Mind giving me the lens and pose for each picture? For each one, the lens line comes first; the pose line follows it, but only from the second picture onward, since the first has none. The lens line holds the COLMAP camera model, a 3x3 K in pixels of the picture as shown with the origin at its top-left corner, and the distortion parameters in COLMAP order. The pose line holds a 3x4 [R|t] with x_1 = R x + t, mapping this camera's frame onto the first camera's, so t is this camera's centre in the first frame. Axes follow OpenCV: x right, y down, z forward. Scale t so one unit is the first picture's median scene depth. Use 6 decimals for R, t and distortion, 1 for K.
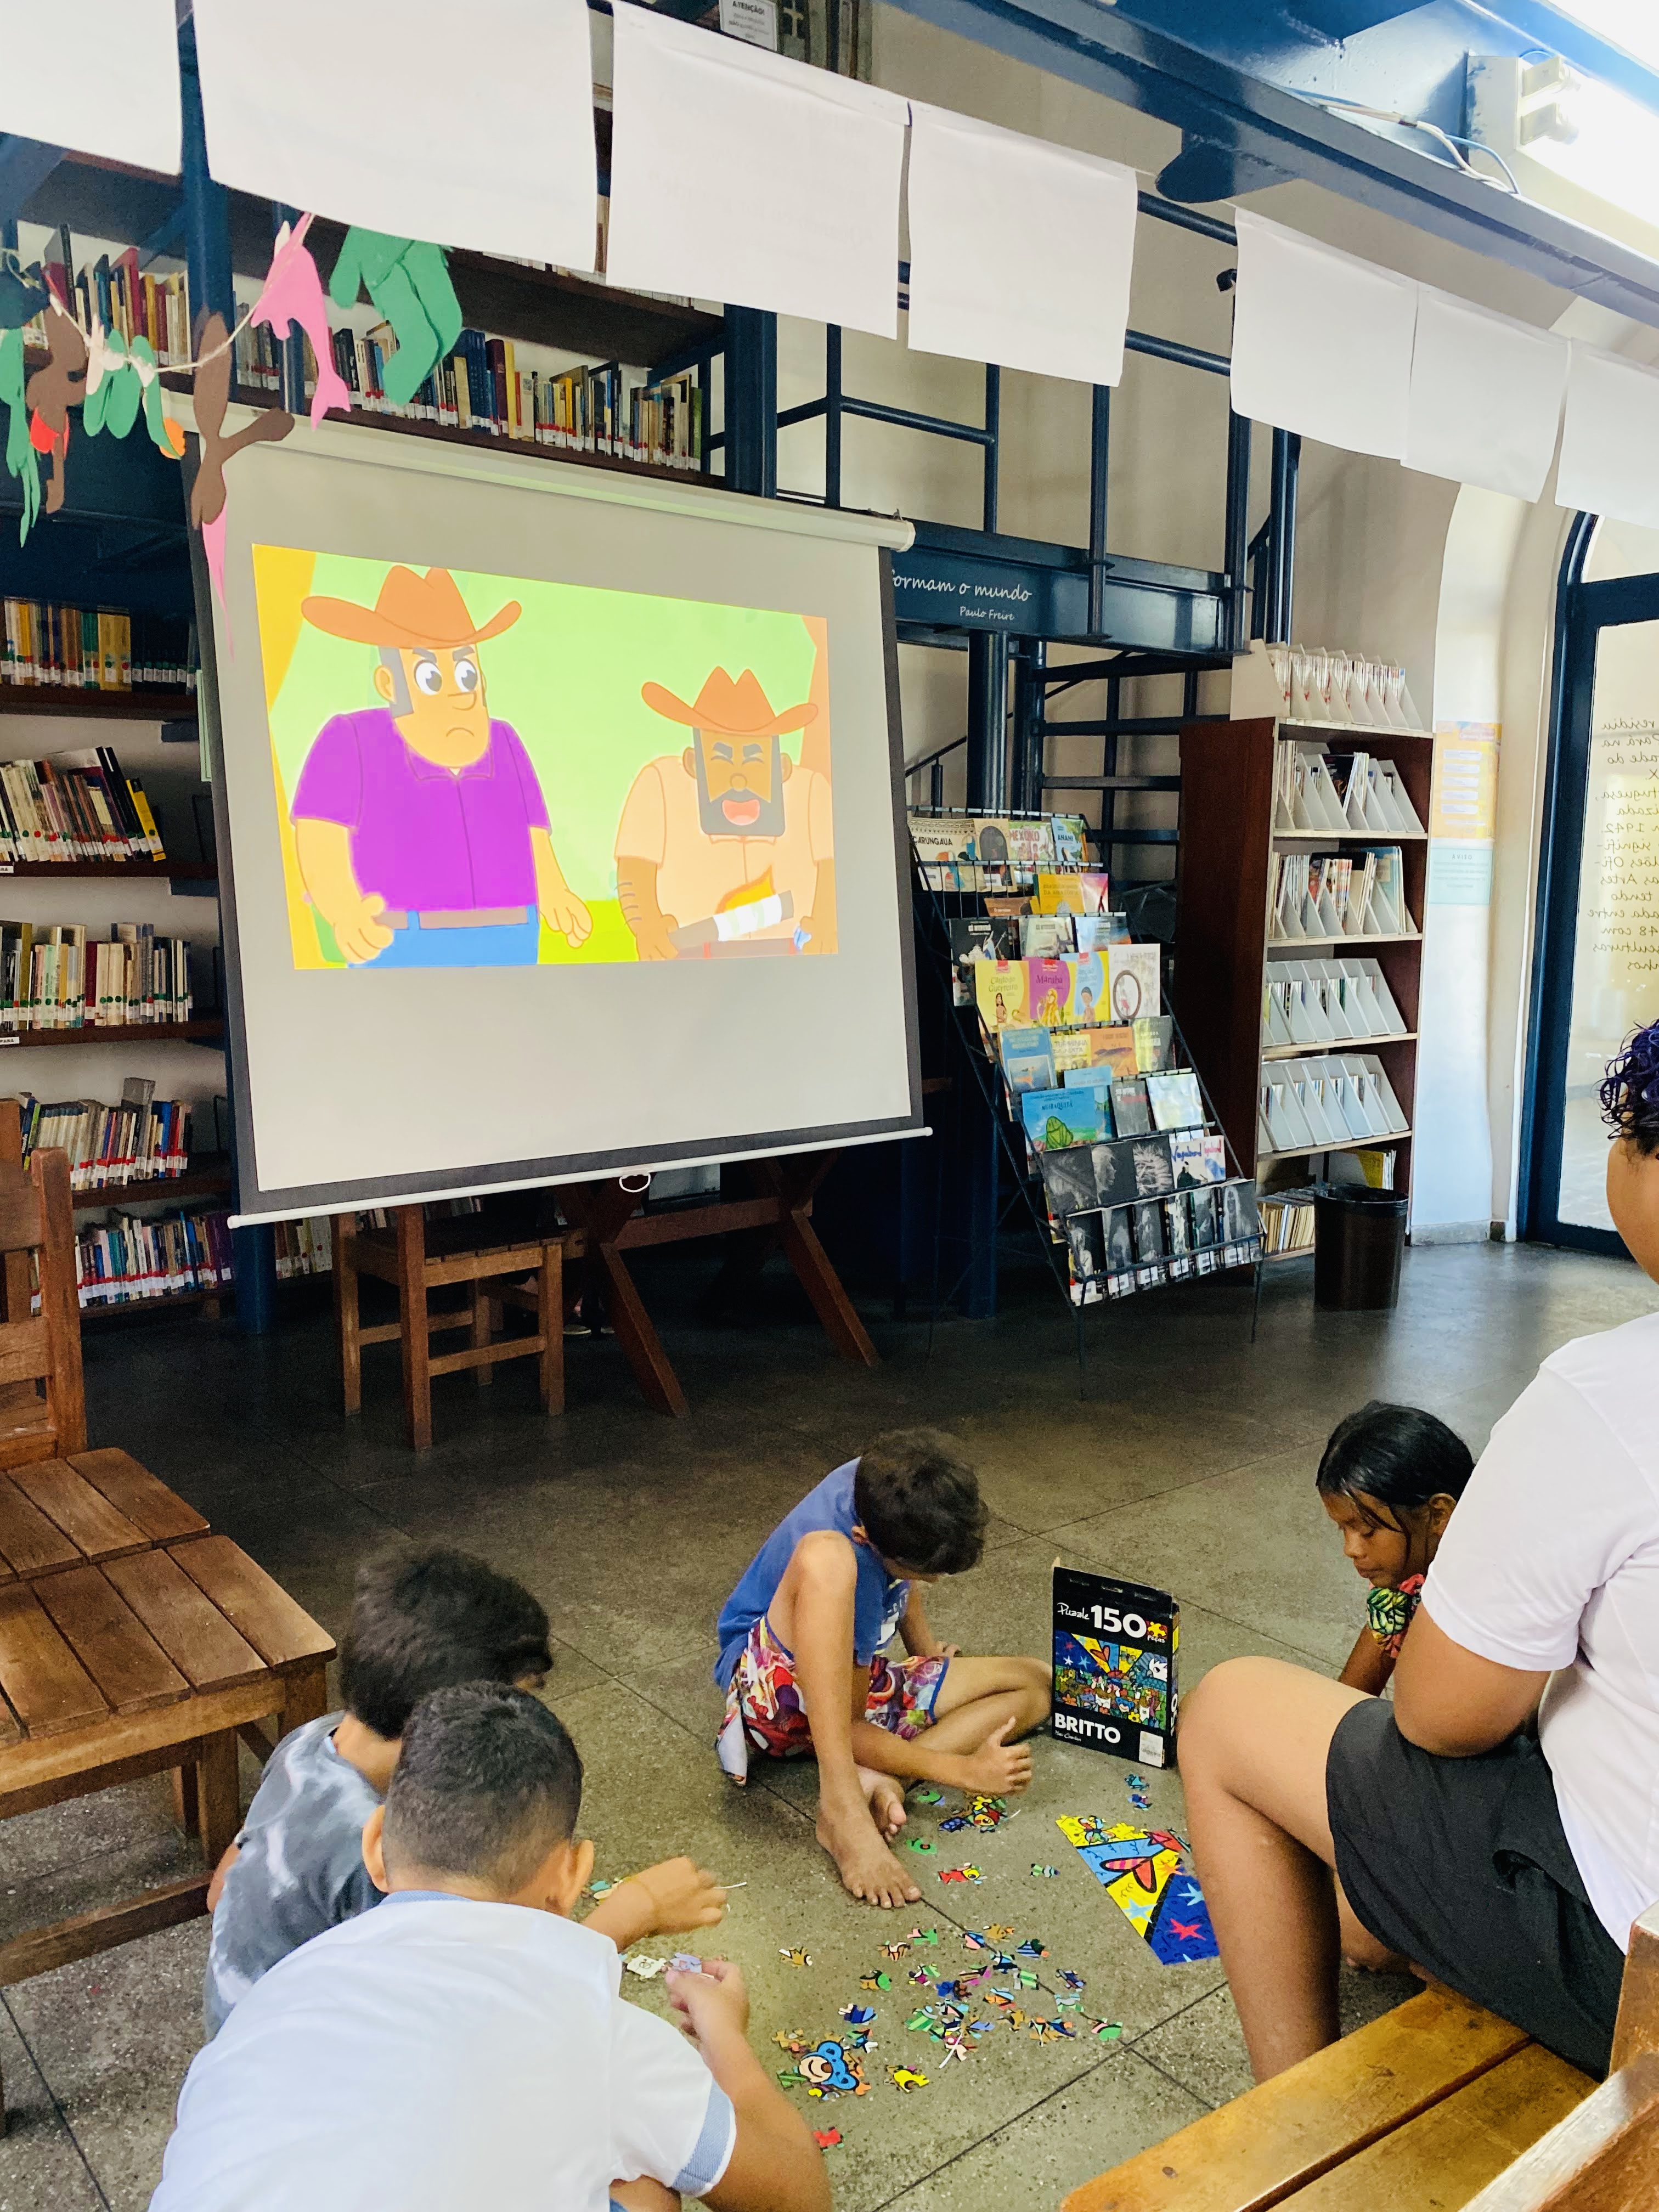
lens RADIAL K [[1673.8, 0, 829.5], [0, 1673.8, 1106.0], [0, 0, 1]] dist [-0.003691, -0.004053]
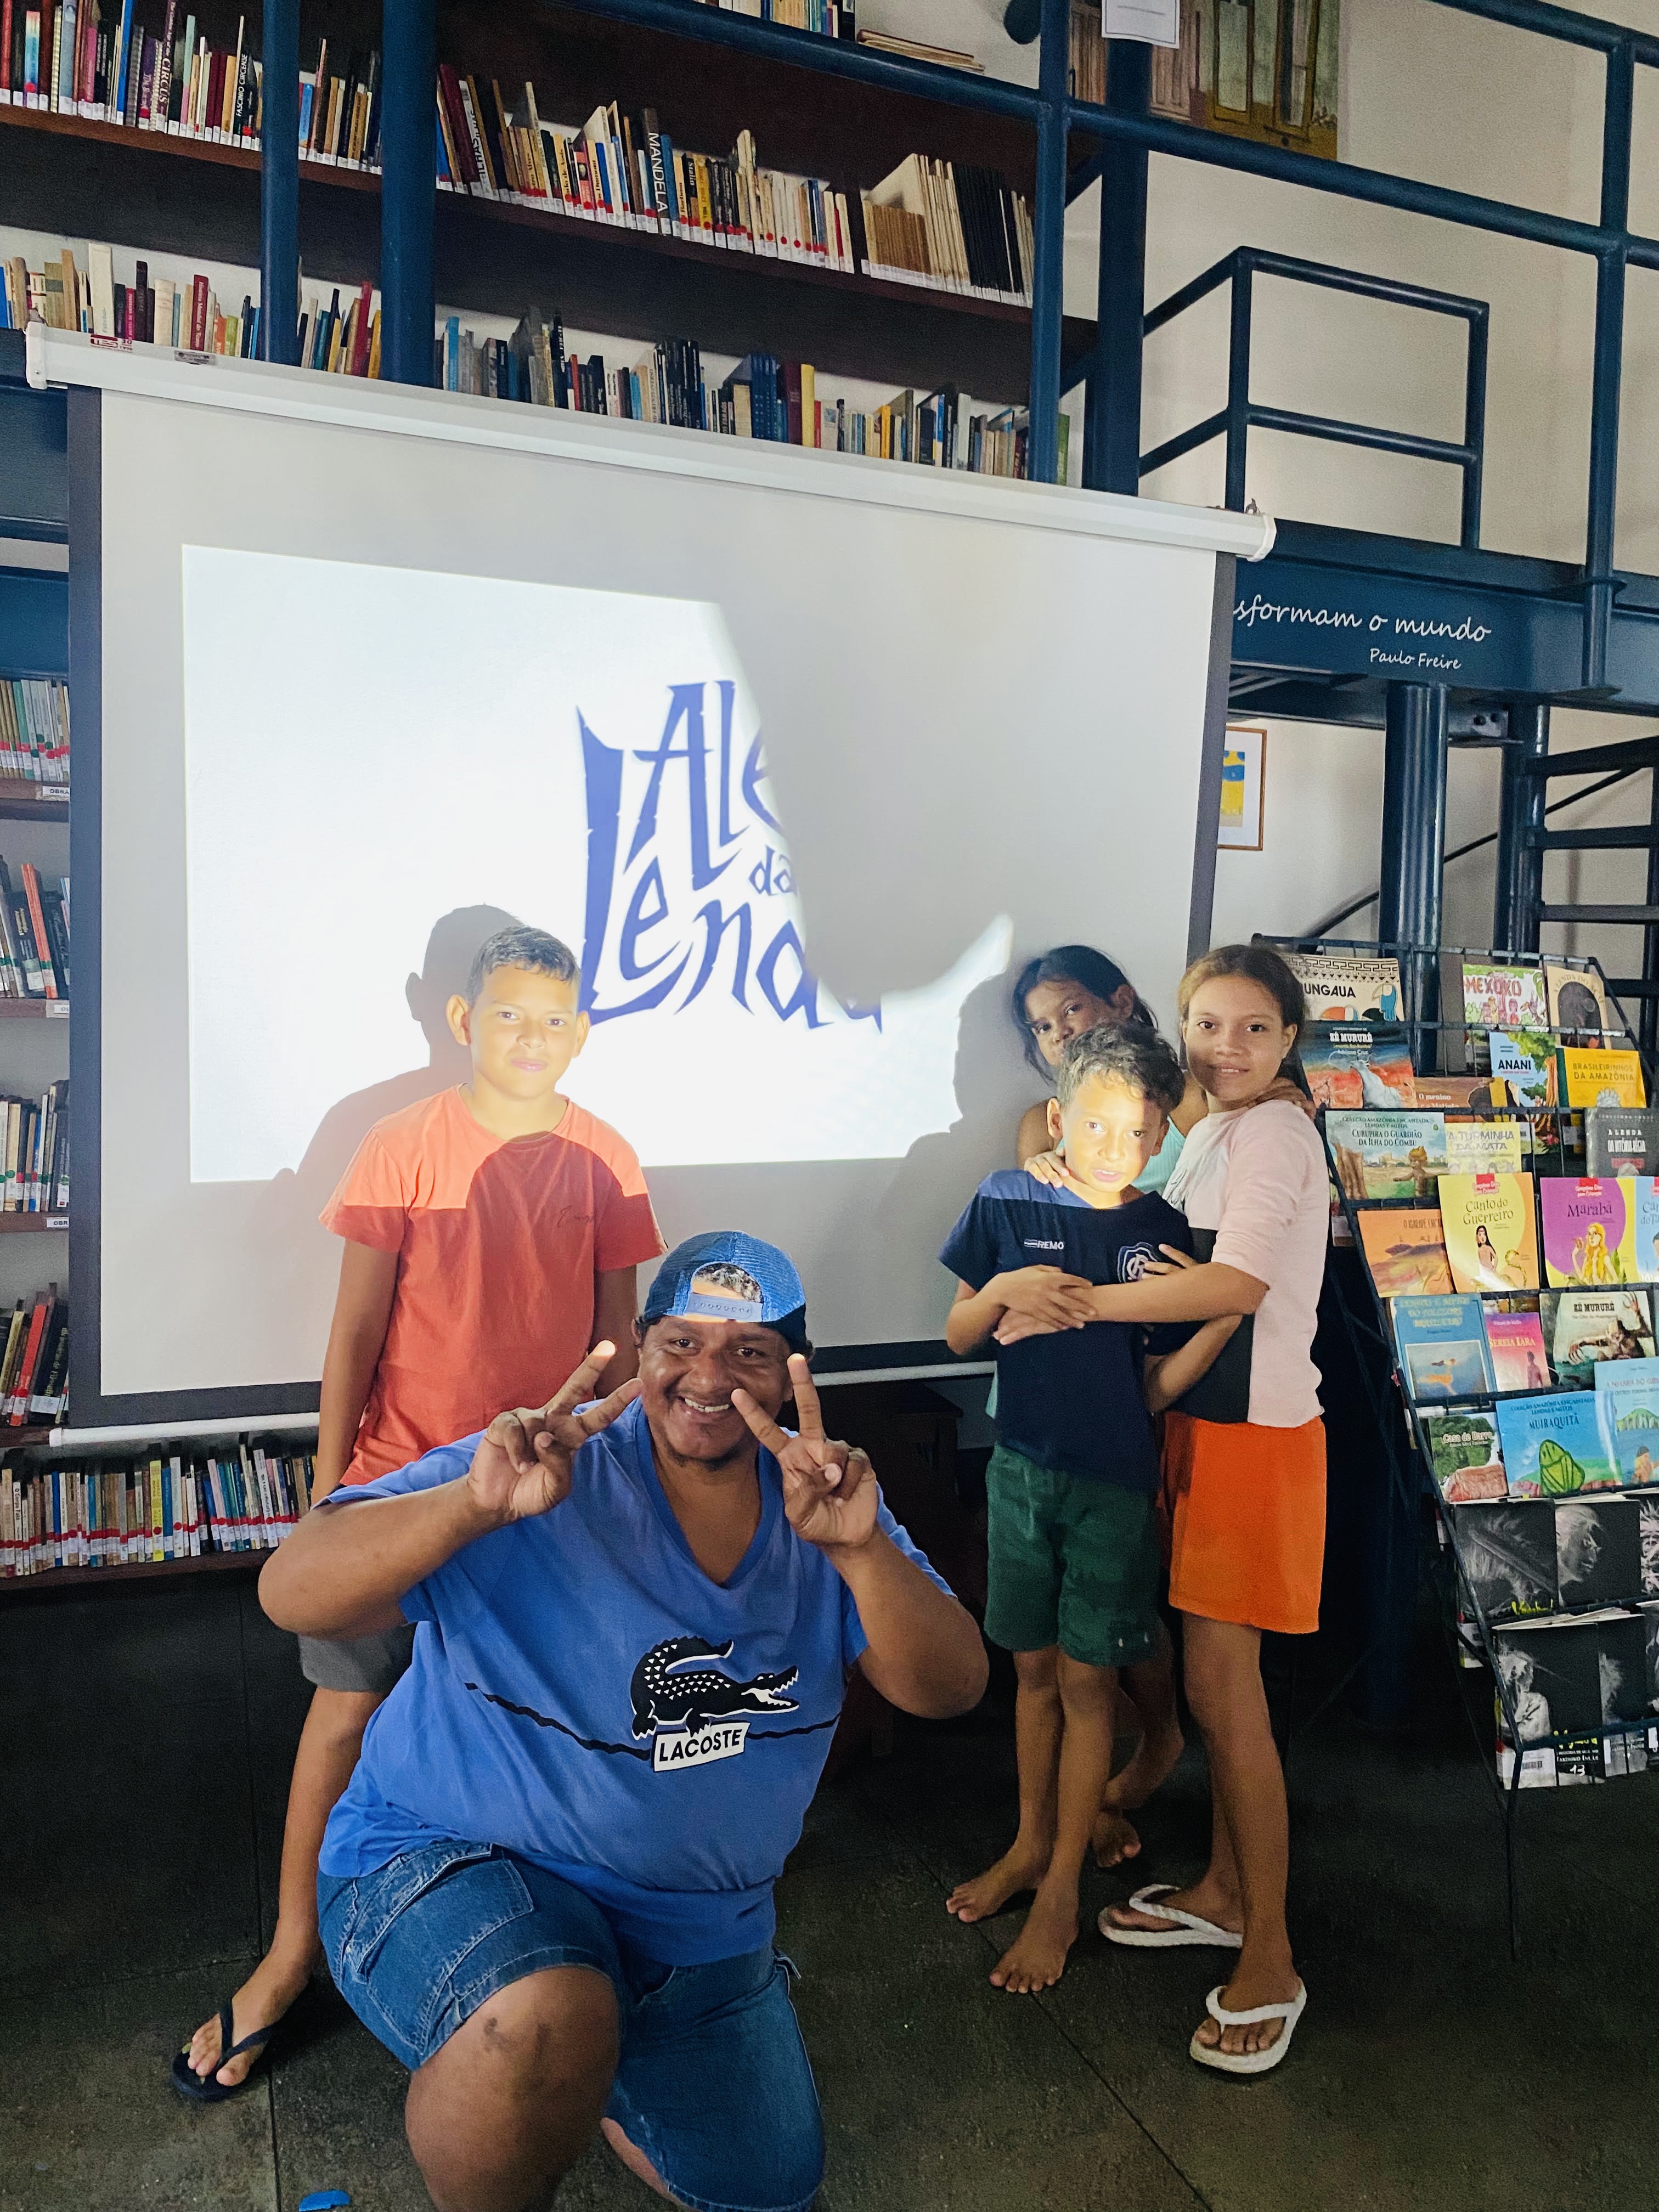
lens RADIAL K [[1733.7, 0, 833.3], [0, 1733.7, 1030.9], [0, 0, 1]] dist [0.010681, 0.004256]
pose [[0.951294, 0.024432, -0.307317, 0.084269], [-0.064311, 0.990650, -0.120315, -0.043463], [0.301504, 0.134219, 0.943971, 0.267761]]
